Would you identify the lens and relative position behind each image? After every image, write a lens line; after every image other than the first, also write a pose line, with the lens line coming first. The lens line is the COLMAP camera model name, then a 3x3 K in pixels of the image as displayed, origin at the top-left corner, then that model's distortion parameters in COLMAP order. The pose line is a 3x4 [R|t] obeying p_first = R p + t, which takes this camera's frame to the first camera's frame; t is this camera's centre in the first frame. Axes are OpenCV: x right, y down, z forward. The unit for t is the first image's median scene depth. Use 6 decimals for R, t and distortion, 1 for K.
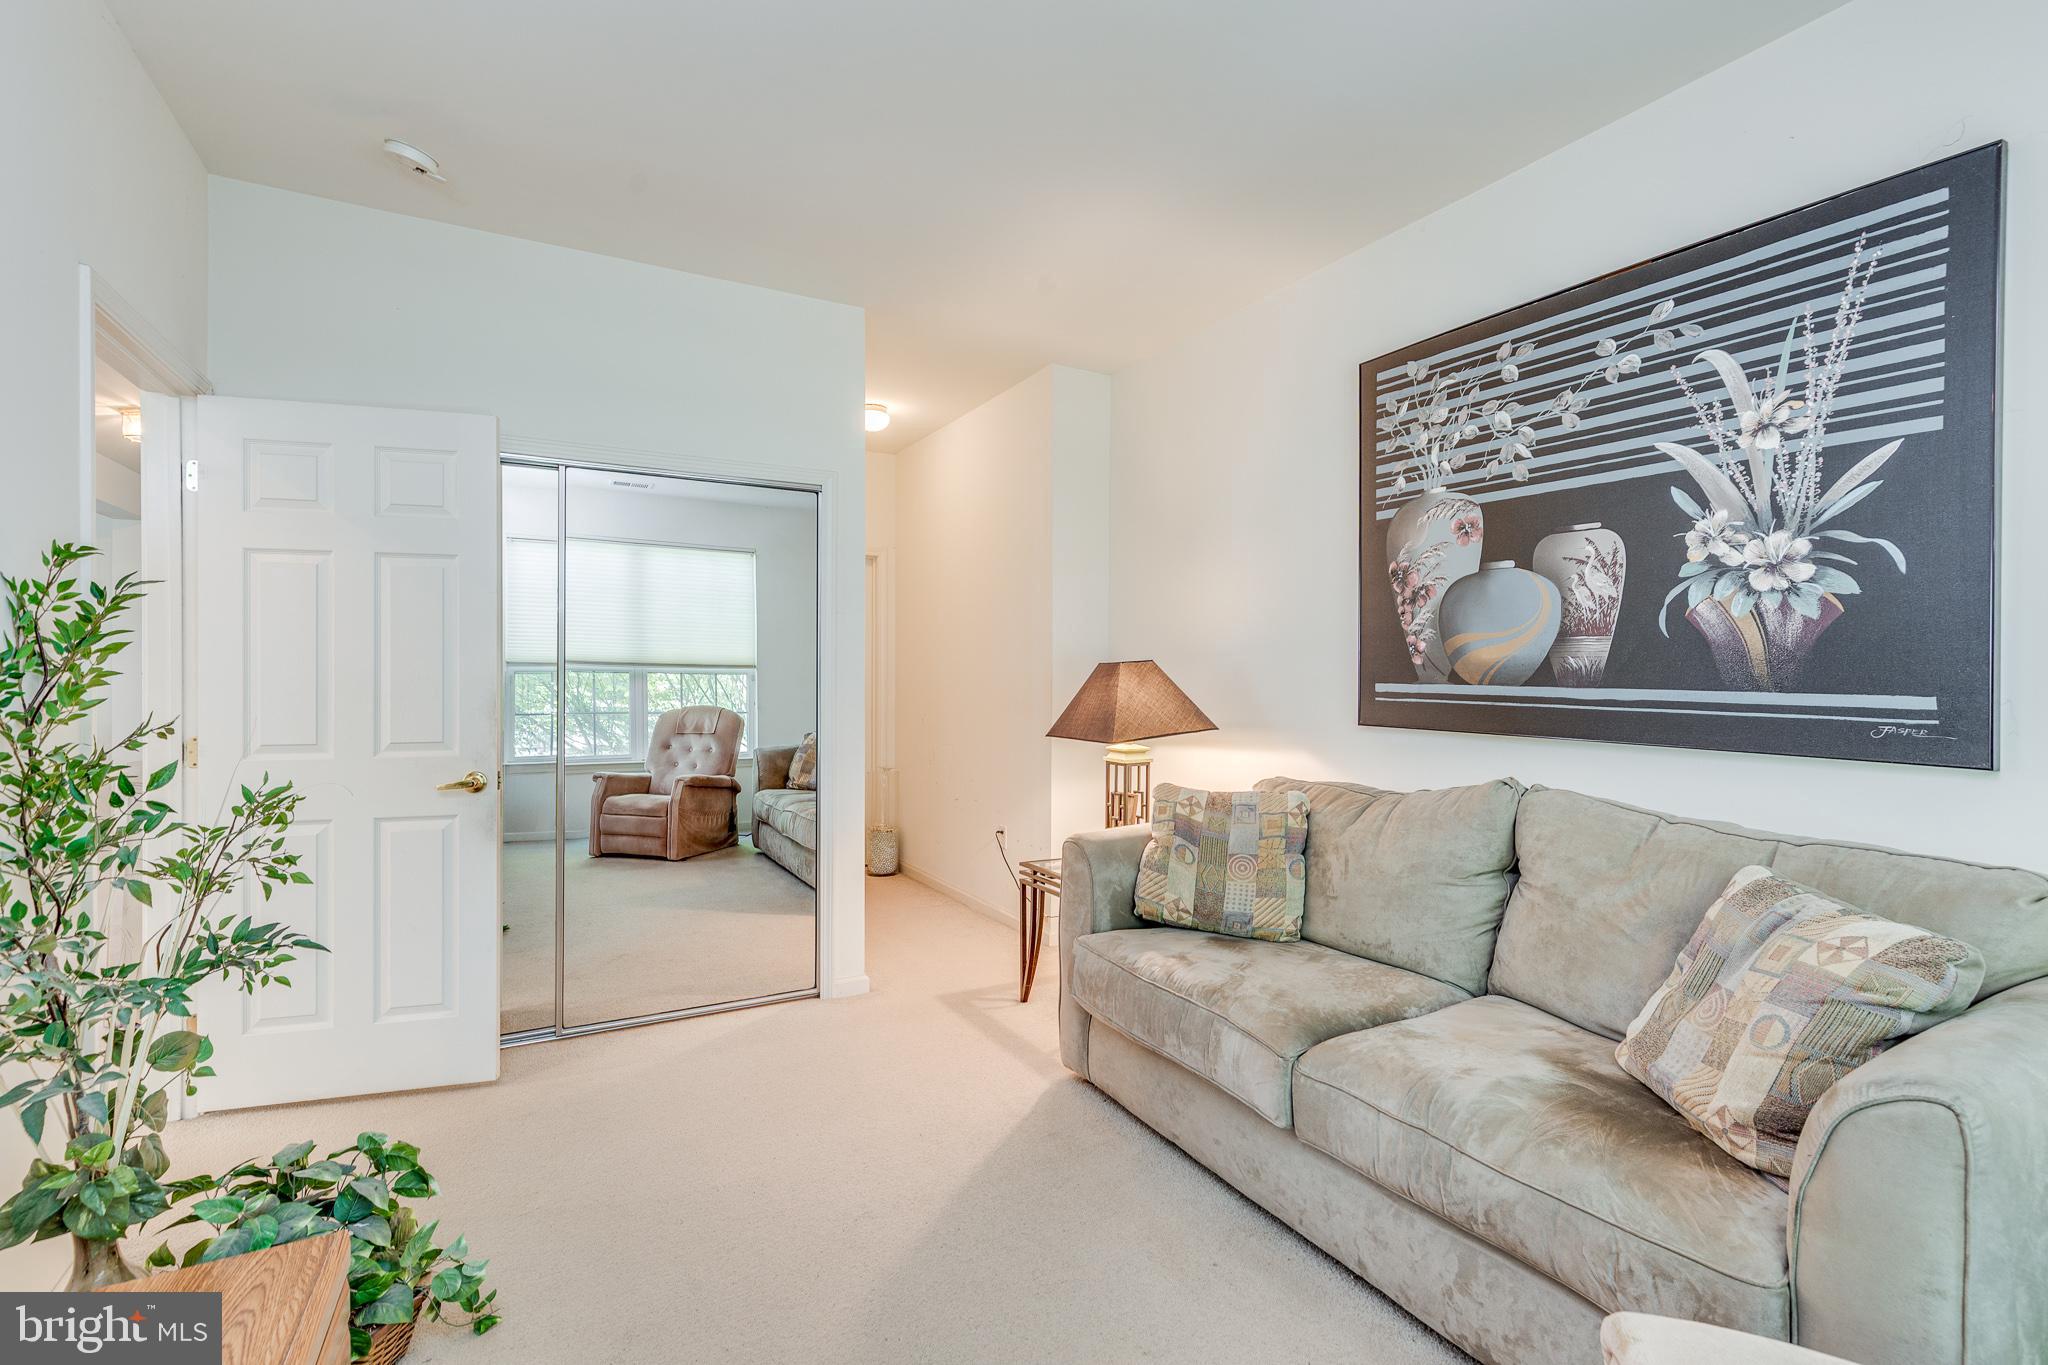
lens RADIAL K [[930.3, 0, 1026.6], [0, 930.3, 680.0], [0, 0, 1]] dist [0.006942, -0.001864]
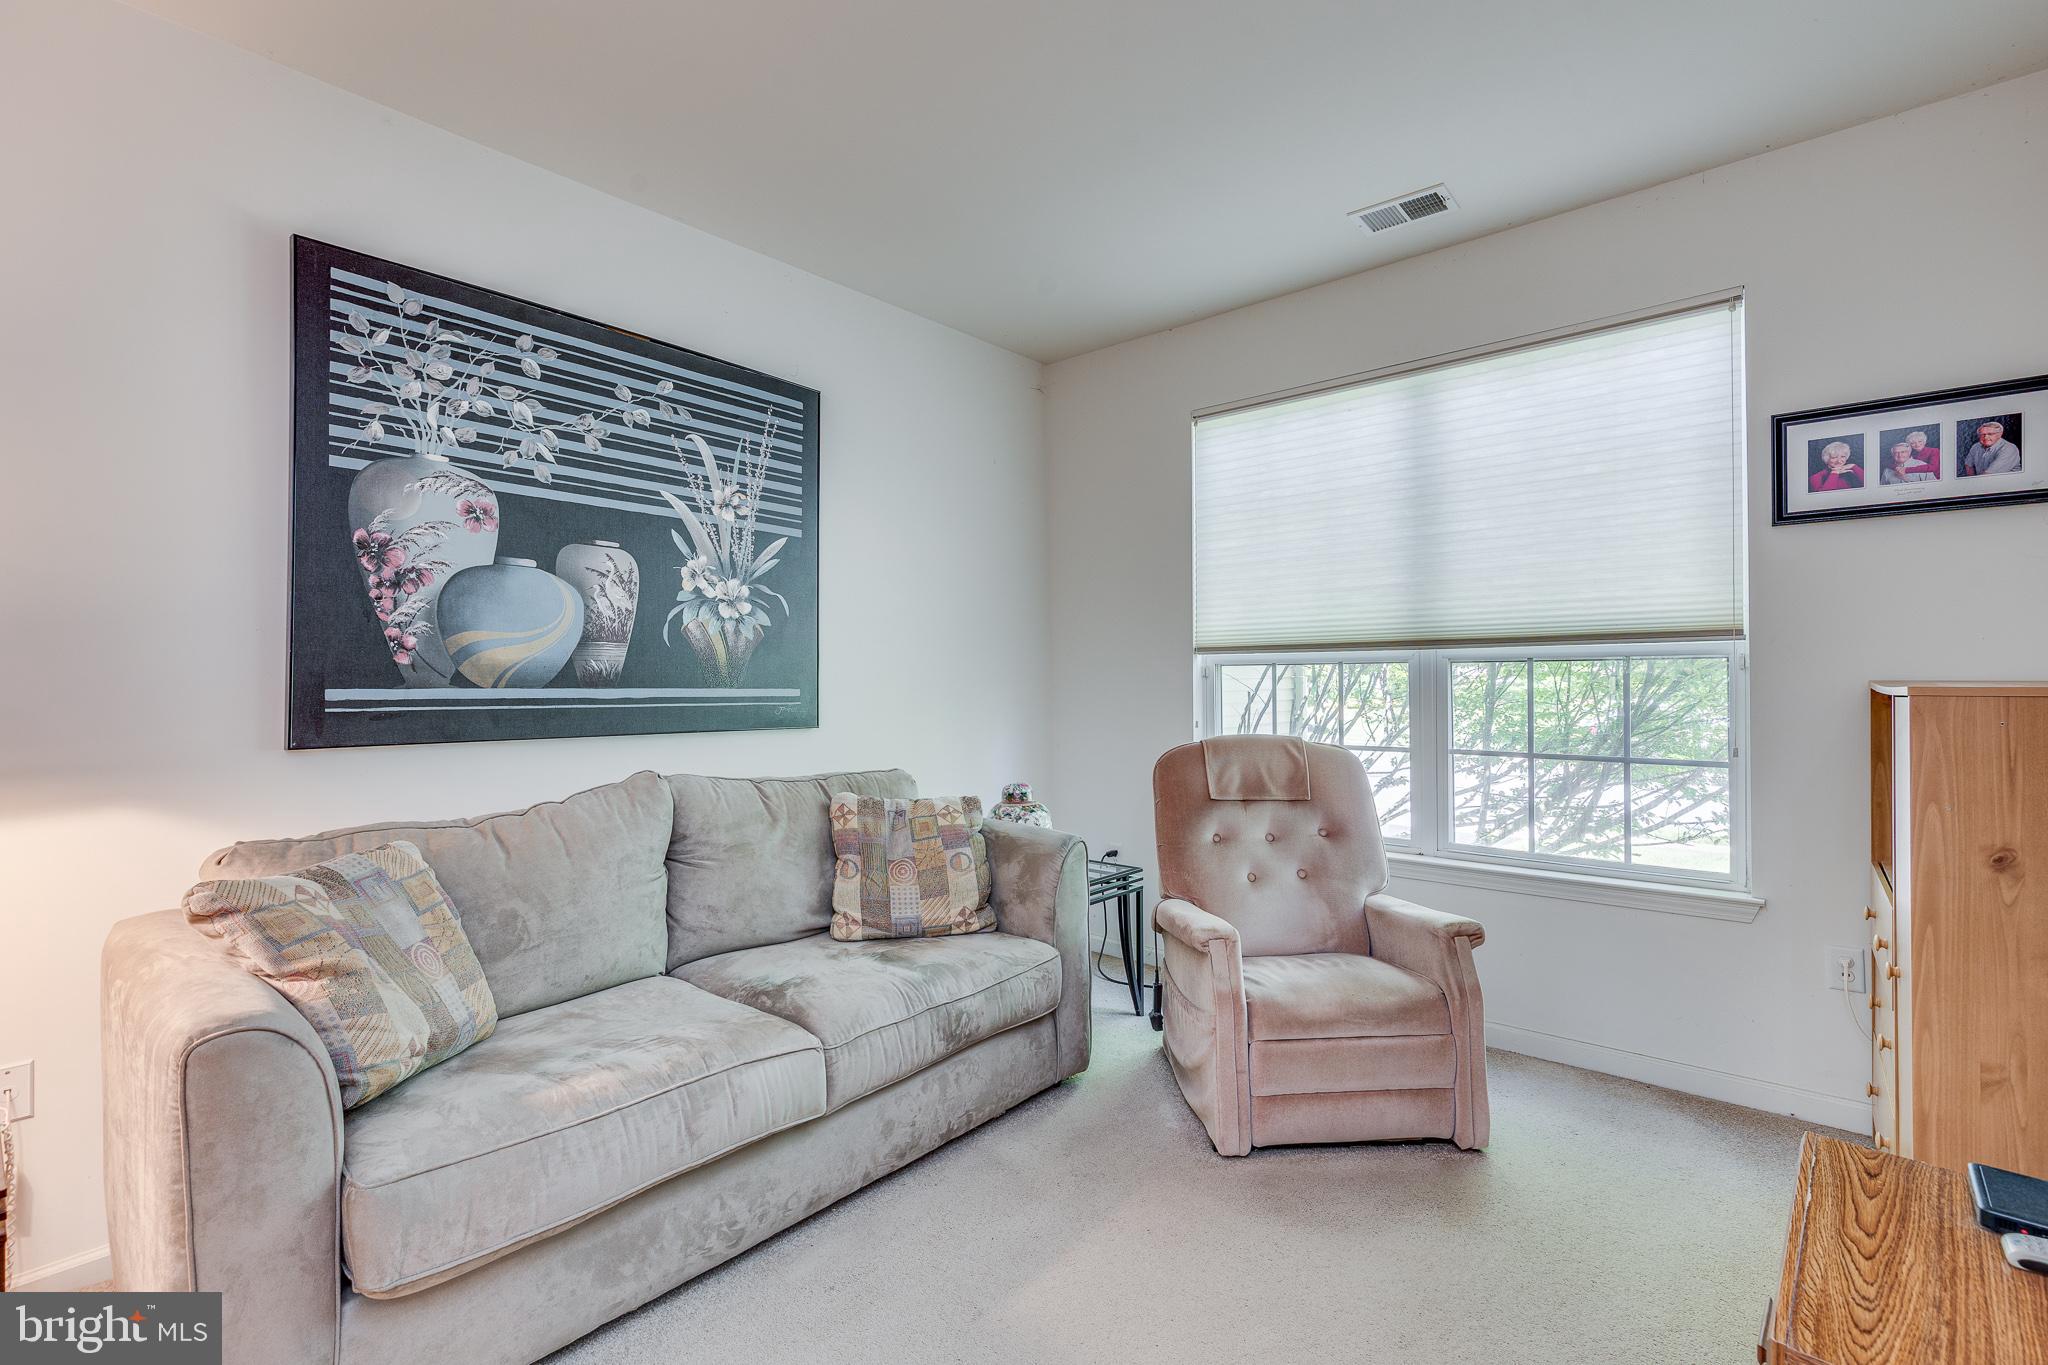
lens RADIAL K [[930.3, 0, 1022.1], [0, 930.3, 676.7], [0, 0, 1]] dist [0.006942, -0.001864]
pose [[-0.346555, -0.003229, 0.938024, -0.594728], [0.004976, 0.999974, 0.005281, -0.008407], [-0.938017, 0.006498, -0.346529, 0.882811]]
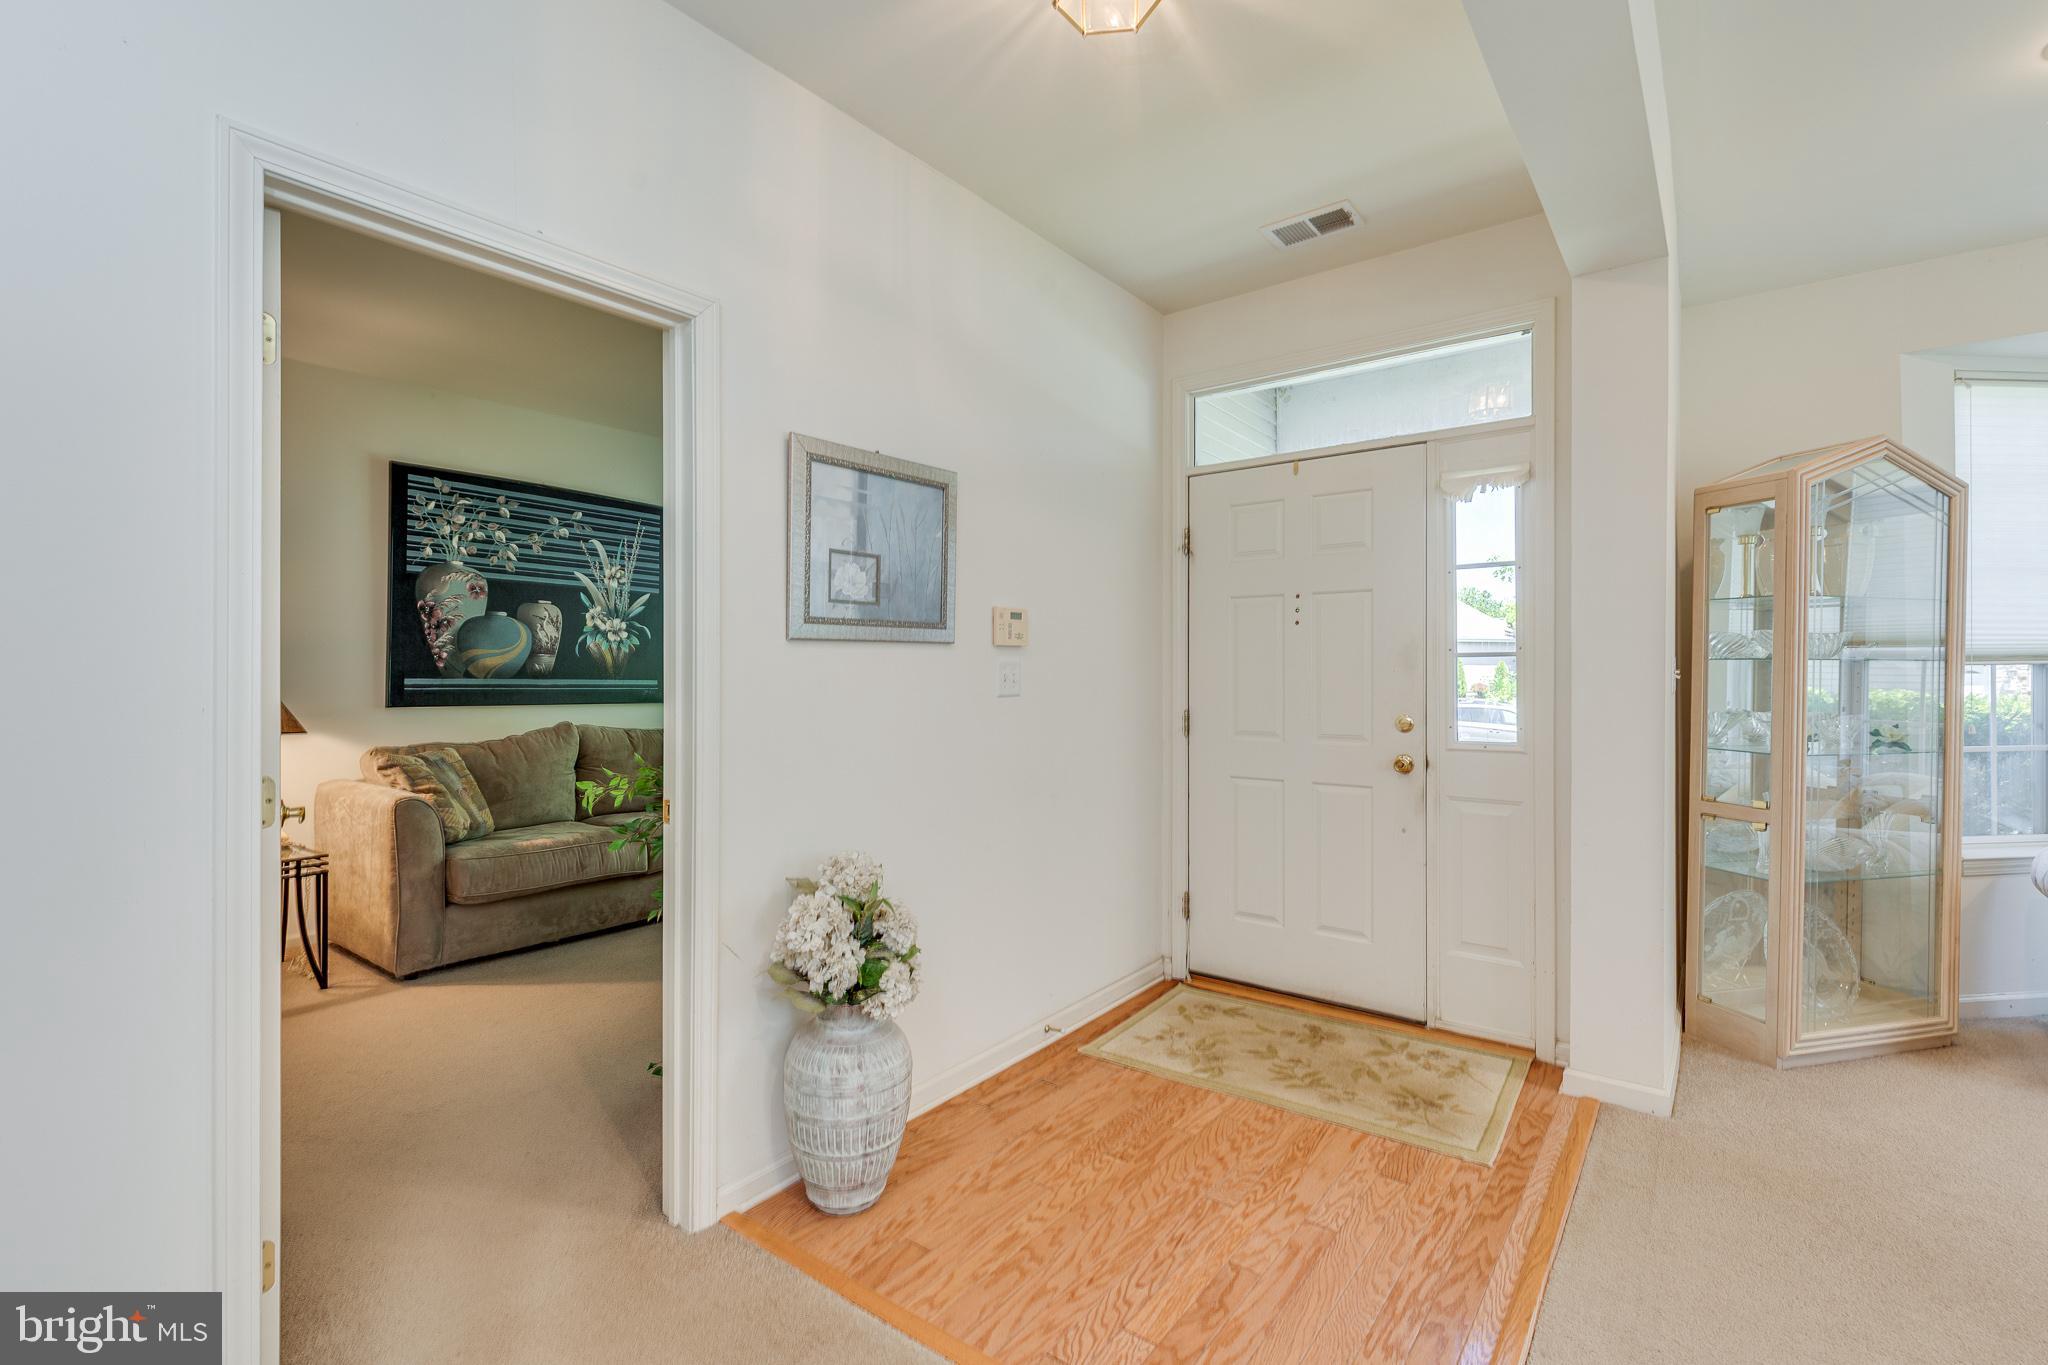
lens RADIAL K [[930.3, 0, 1019.8], [0, 930.3, 678.2], [0, 0, 1]] dist [0.006942, -0.001864]
pose [[-0.403169, -0.010904, 0.915061, -1.672221], [-0.001373, 0.999935, 0.011311, -0.018552], [-0.915125, 0.003304, -0.403157, 0.831338]]
